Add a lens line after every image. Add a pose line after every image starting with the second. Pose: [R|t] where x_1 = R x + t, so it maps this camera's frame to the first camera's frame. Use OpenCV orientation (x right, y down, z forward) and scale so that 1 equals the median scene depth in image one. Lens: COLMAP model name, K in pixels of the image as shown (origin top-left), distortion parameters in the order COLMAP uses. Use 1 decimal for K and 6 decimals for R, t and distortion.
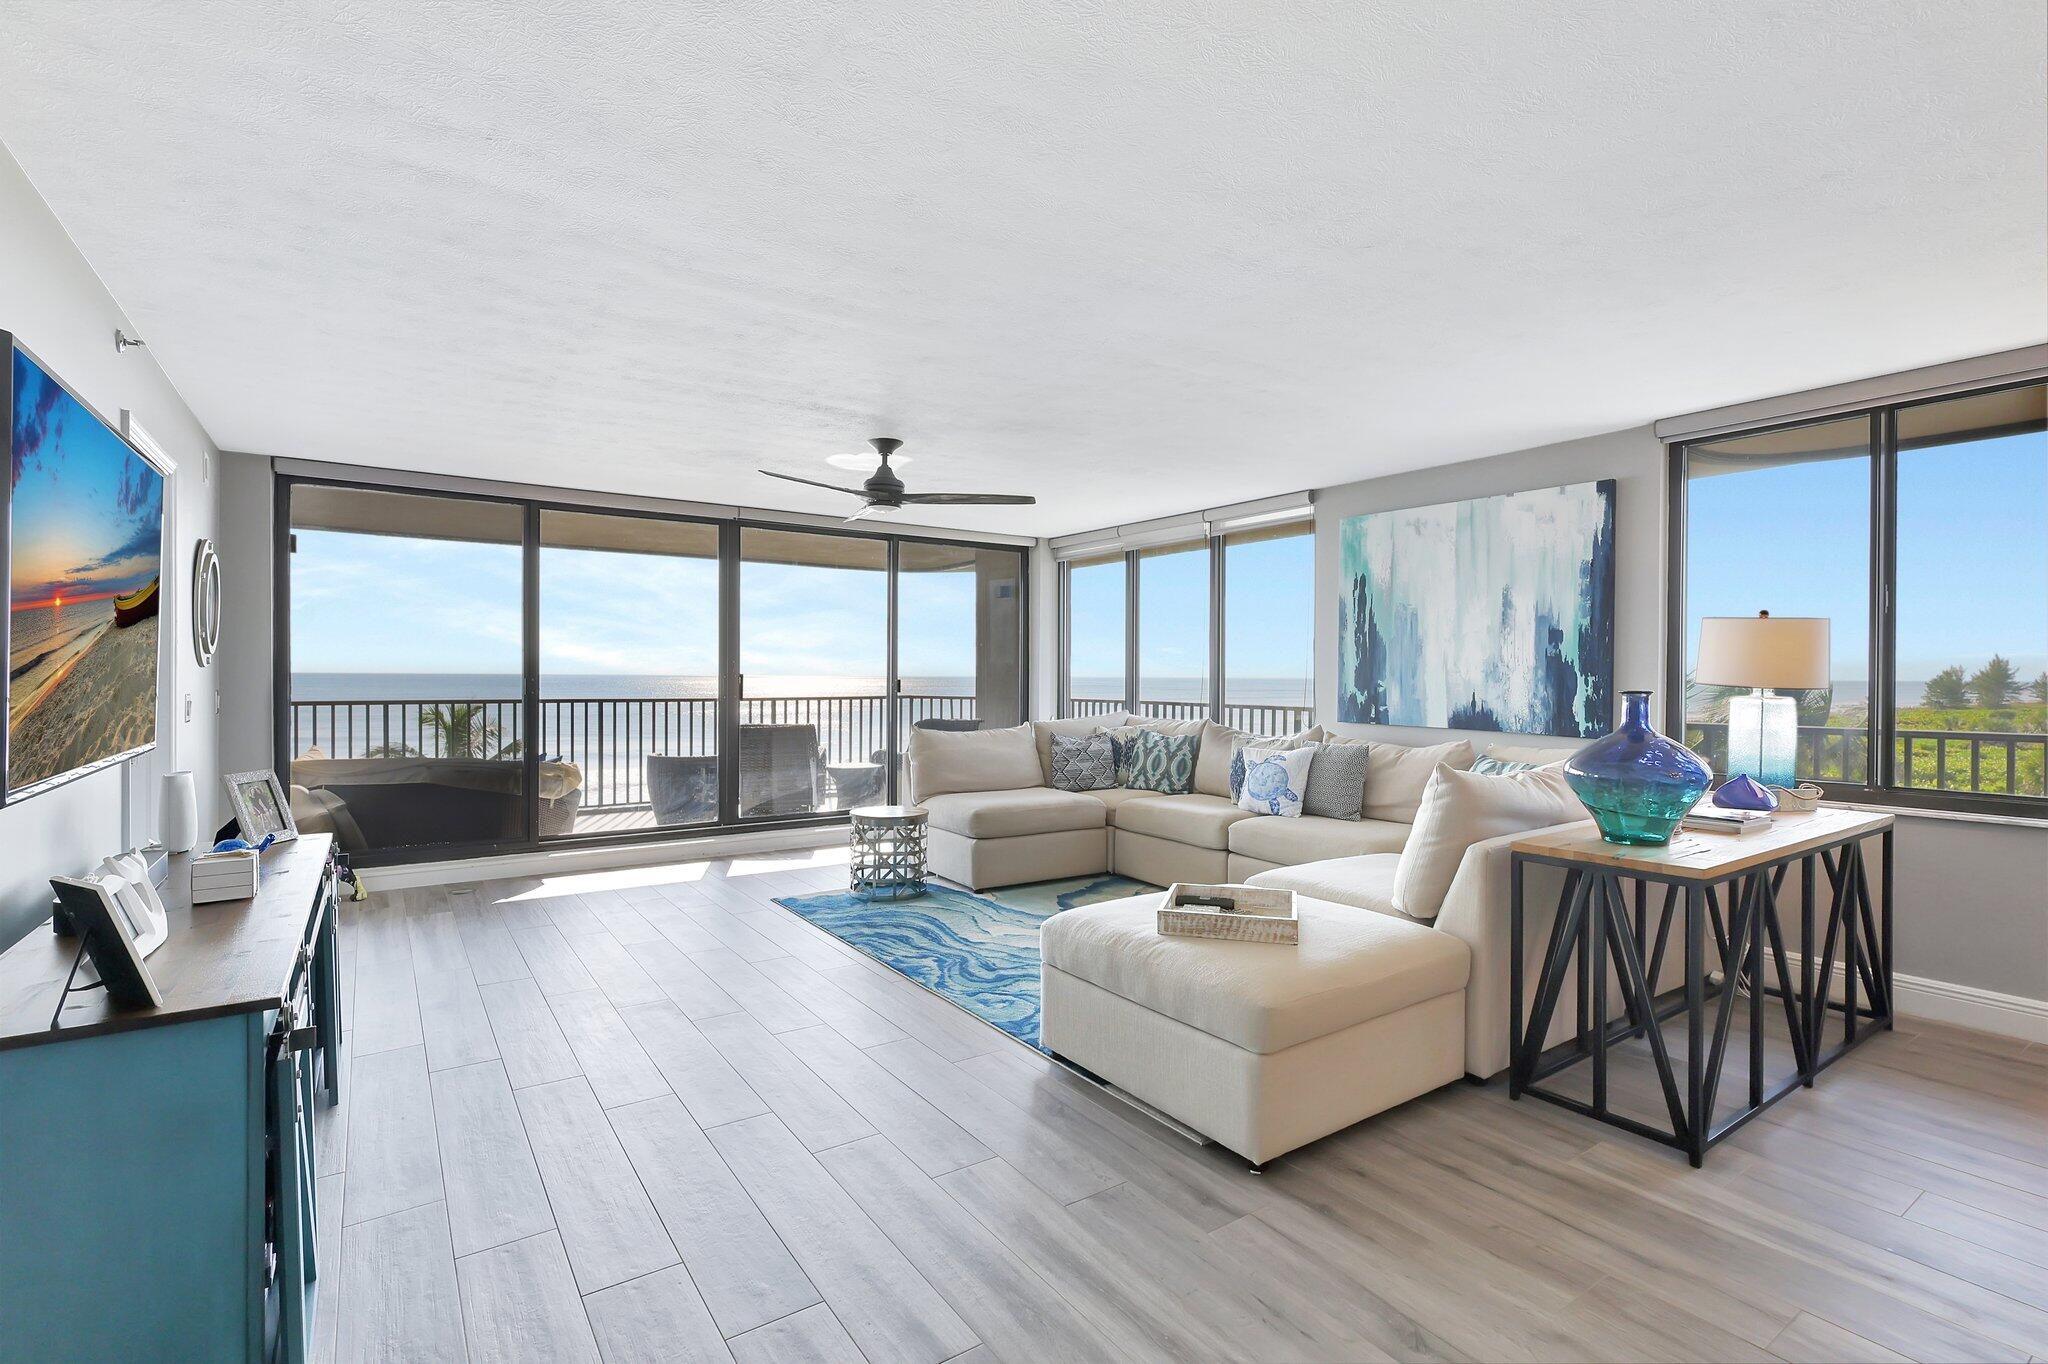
lens RADIAL K [[952.5, 0, 1042.2], [0, 952.5, 689.0], [0, 0, 1]] dist [-0.002511, 0.001884]
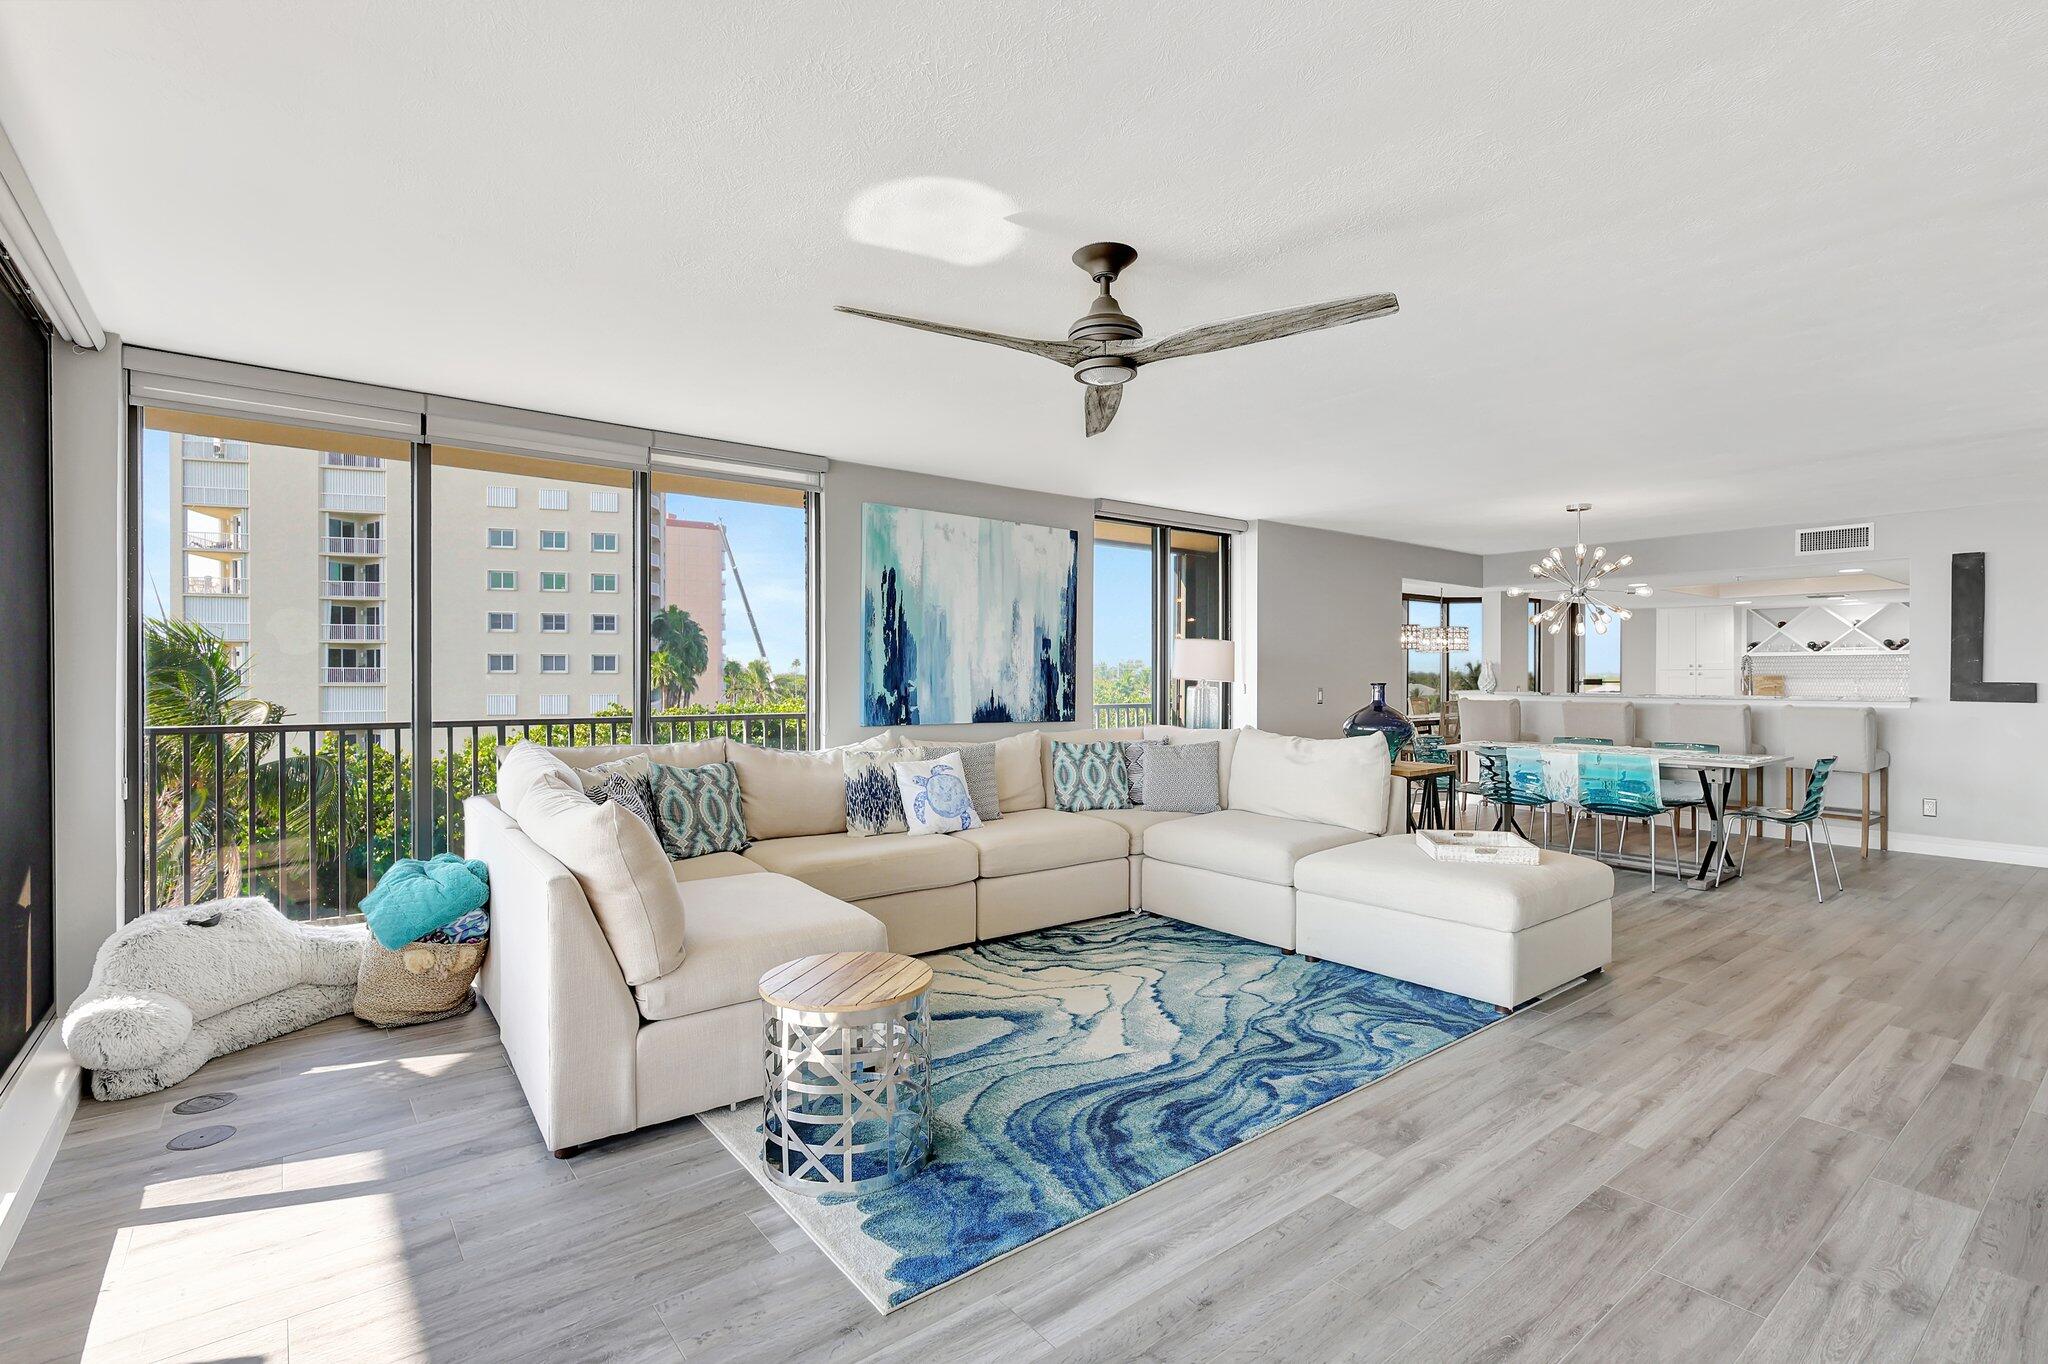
lens RADIAL K [[952.5, 0, 1009.3], [0, 952.5, 676.5], [0, 0, 1]] dist [-0.002511, 0.001884]
pose [[-0.048563, -0.000882, 0.998820, -0.685129], [0.019726, 0.999804, 0.001842, -0.014027], [-0.998625, 0.019793, -0.048536, 1.041387]]
